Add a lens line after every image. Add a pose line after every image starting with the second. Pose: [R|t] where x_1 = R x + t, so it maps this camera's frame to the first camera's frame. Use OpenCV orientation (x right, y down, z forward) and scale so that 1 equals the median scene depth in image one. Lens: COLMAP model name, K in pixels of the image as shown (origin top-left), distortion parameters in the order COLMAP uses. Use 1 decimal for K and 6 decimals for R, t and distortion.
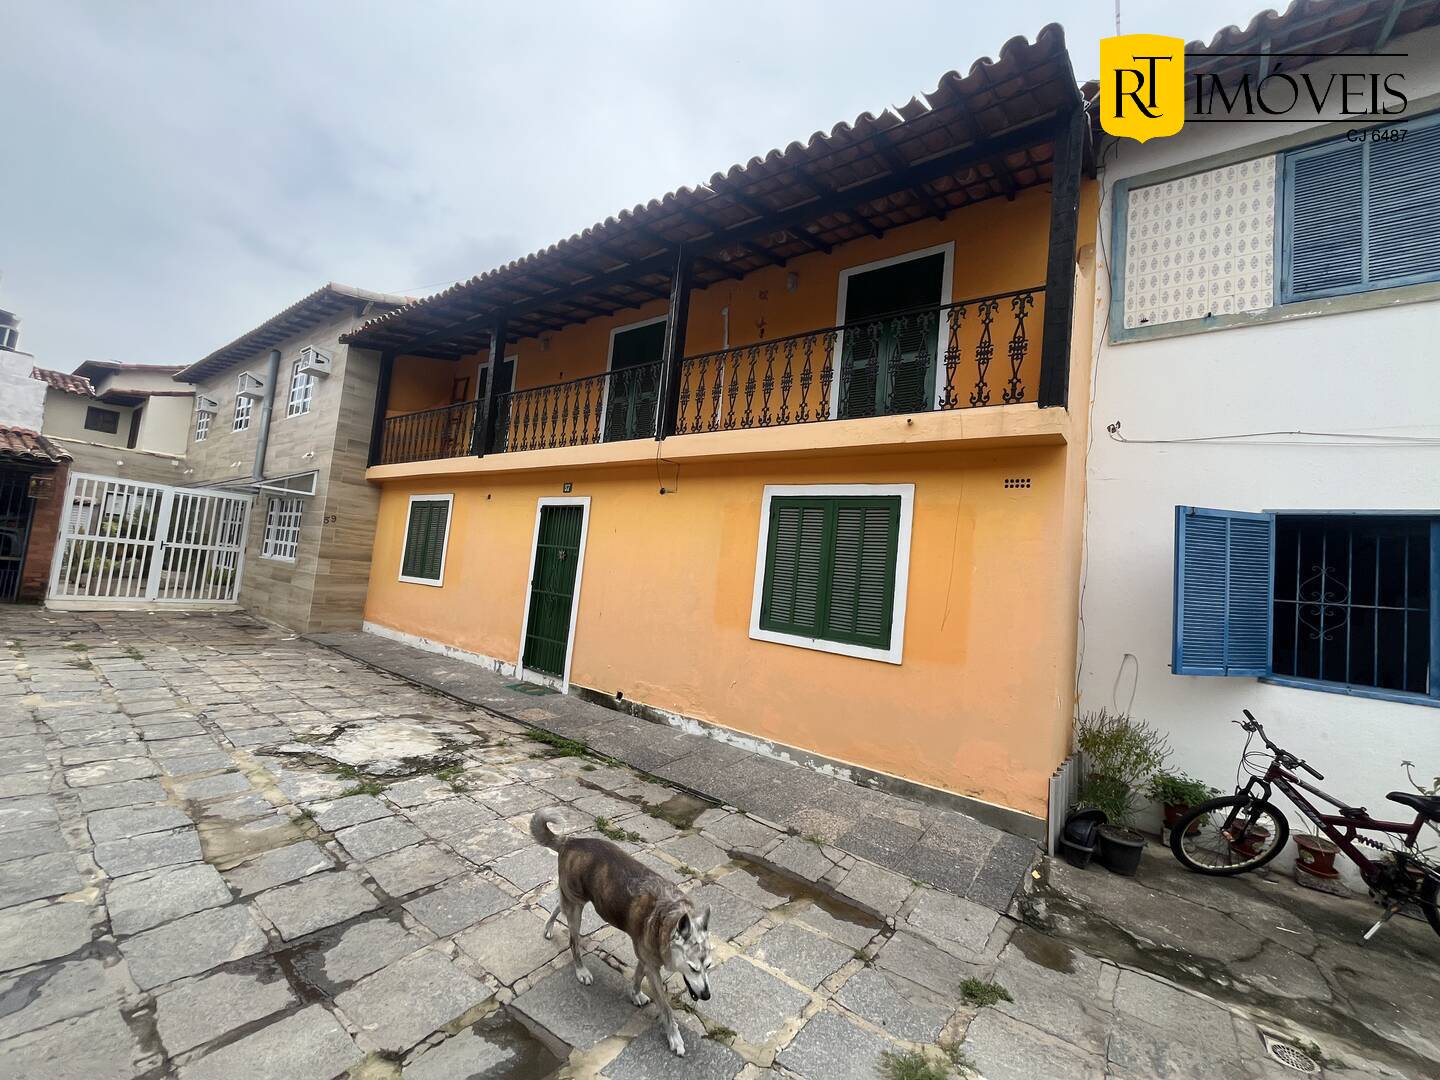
lens RADIAL K [[585.1, 0, 715.7], [0, 585.1, 536.6], [0, 0, 1]] dist [-0.002713, -0.000363]
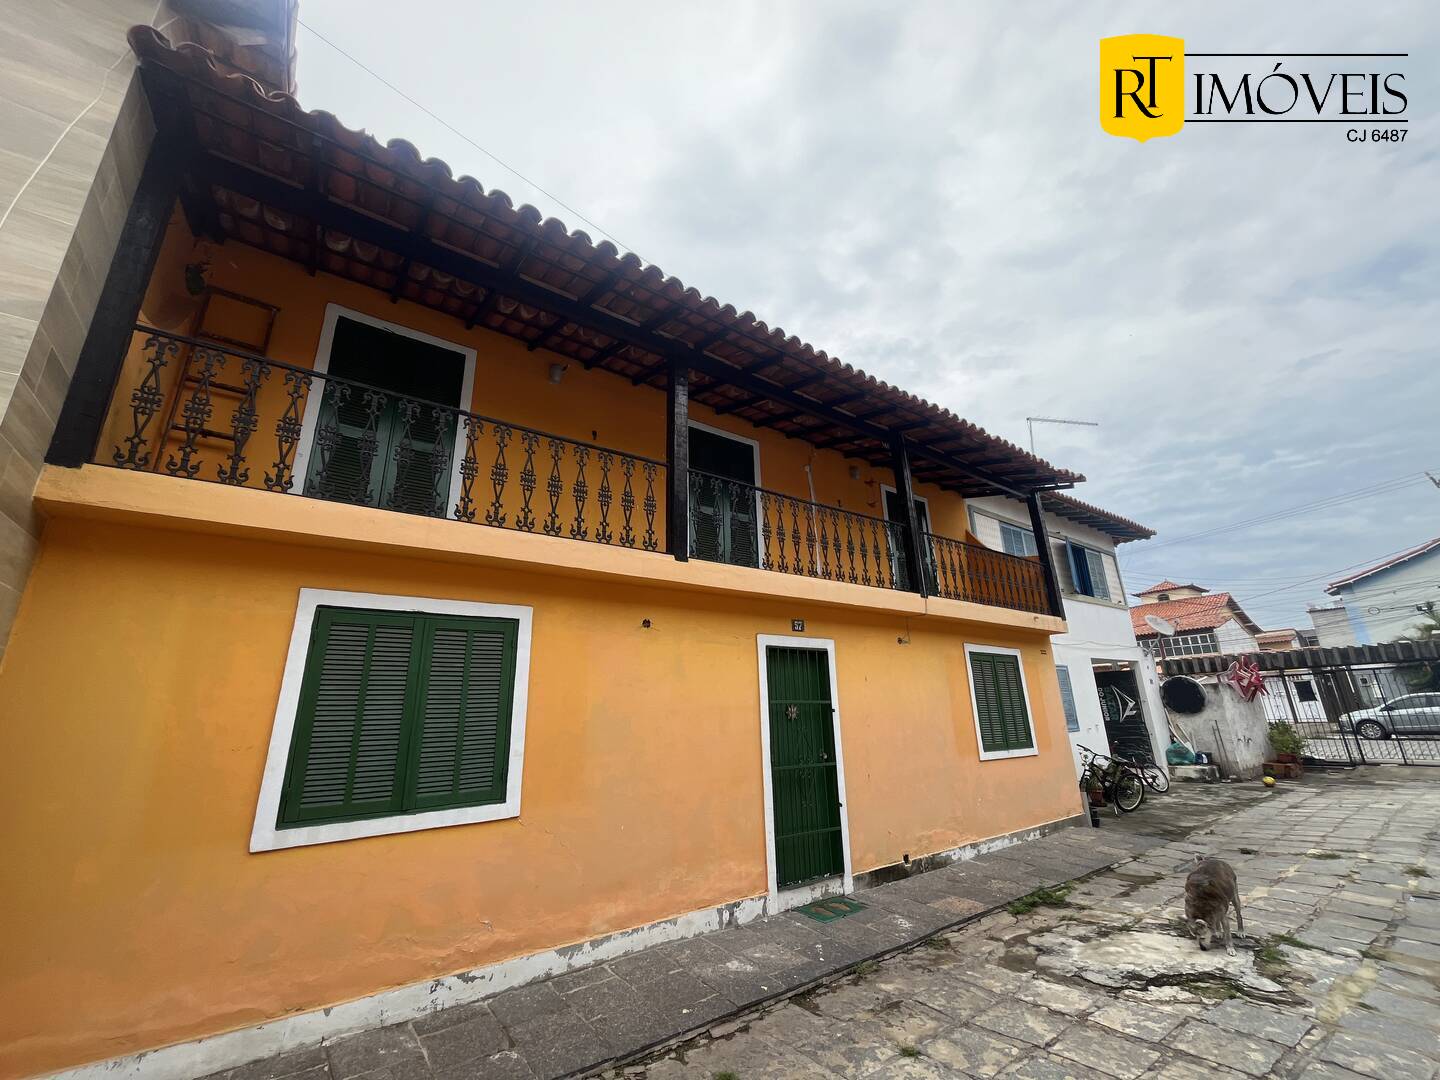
lens RADIAL K [[585.1, 0, 721.3], [0, 585.1, 535.9], [0, 0, 1]] dist [-0.002713, -0.000363]
pose [[0.275037, 0.181585, 0.944130, -1.290088], [-0.016914, 0.982764, -0.184088, -0.065855], [-0.961285, 0.034662, 0.273368, 1.055789]]
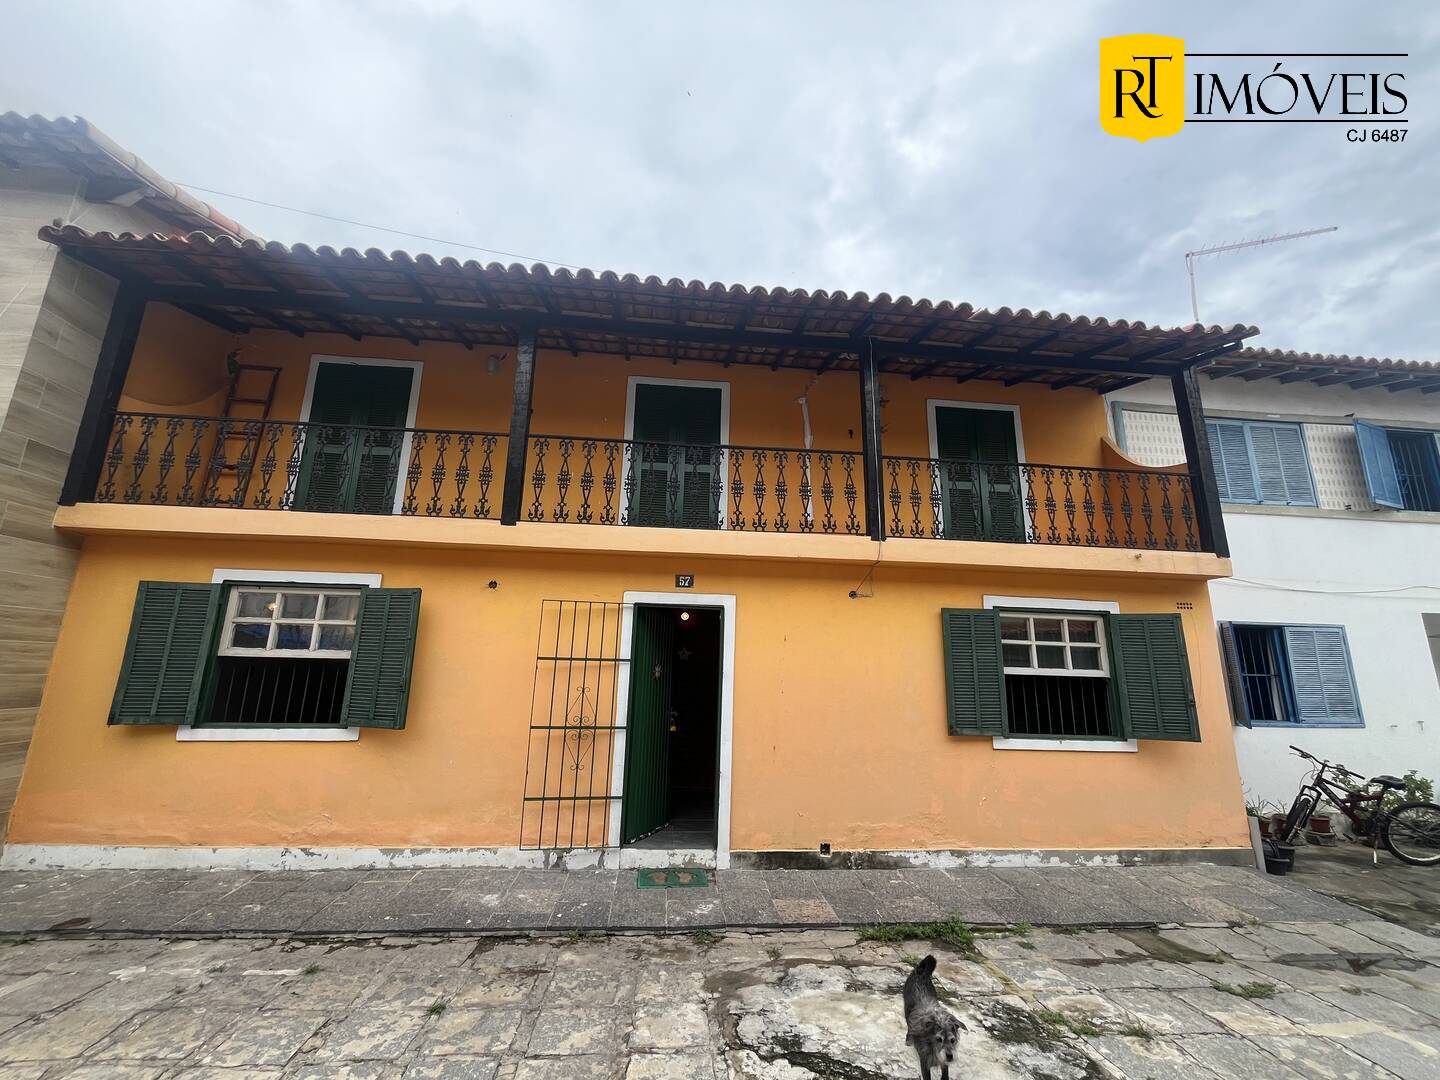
lens RADIAL K [[585.1, 0, 719.8], [0, 585.1, 537.0], [0, 0, 1]] dist [-0.002713, -0.000363]
pose [[0.732796, 0.072475, 0.676577, -0.884688], [-0.002150, 0.994553, -0.104208, -0.074113], [-0.680445, 0.074909, 0.728961, 0.500463]]
